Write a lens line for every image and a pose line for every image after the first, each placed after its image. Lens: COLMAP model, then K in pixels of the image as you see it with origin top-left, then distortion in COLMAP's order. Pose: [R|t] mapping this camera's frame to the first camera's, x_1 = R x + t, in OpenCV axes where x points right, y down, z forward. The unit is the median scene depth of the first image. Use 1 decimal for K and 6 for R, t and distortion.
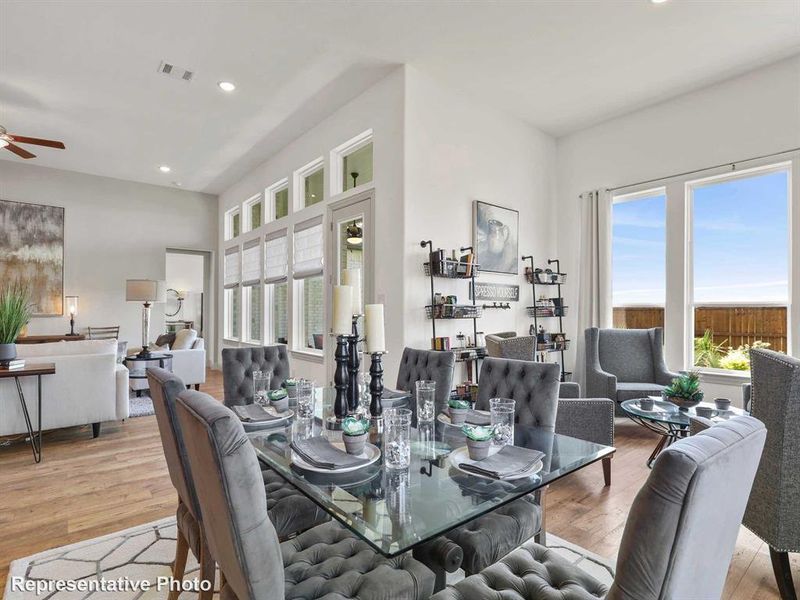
lens RADIAL K [[413.6, 0, 401.0], [0, 413.6, 301.6], [0, 0, 1]] dist [0.004698, 0.001028]
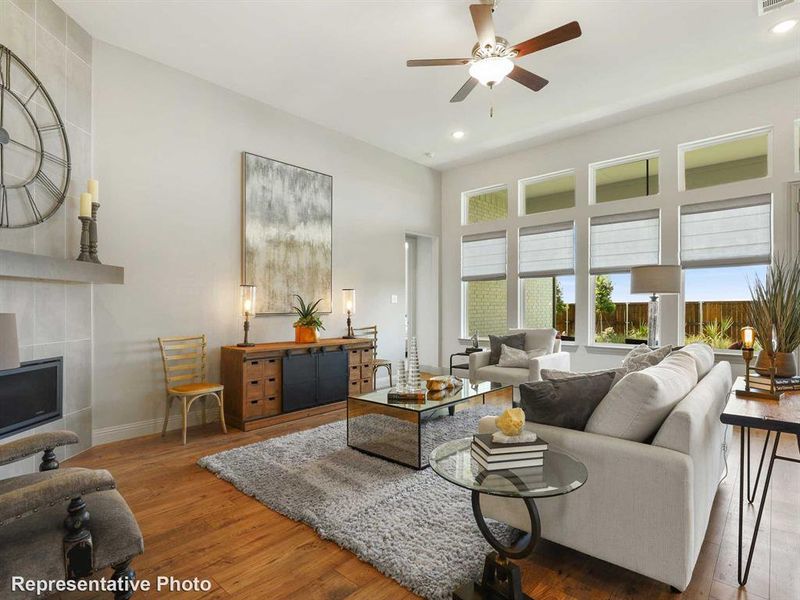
lens RADIAL K [[413.6, 0, 399.4], [0, 413.6, 304.2], [0, 0, 1]] dist [0.004698, 0.001028]
pose [[0.990675, -0.001330, 0.136241, -0.811777], [-0.000566, 0.999904, 0.013874, 0.005450], [-0.136246, -0.013822, 0.990579, 0.205463]]
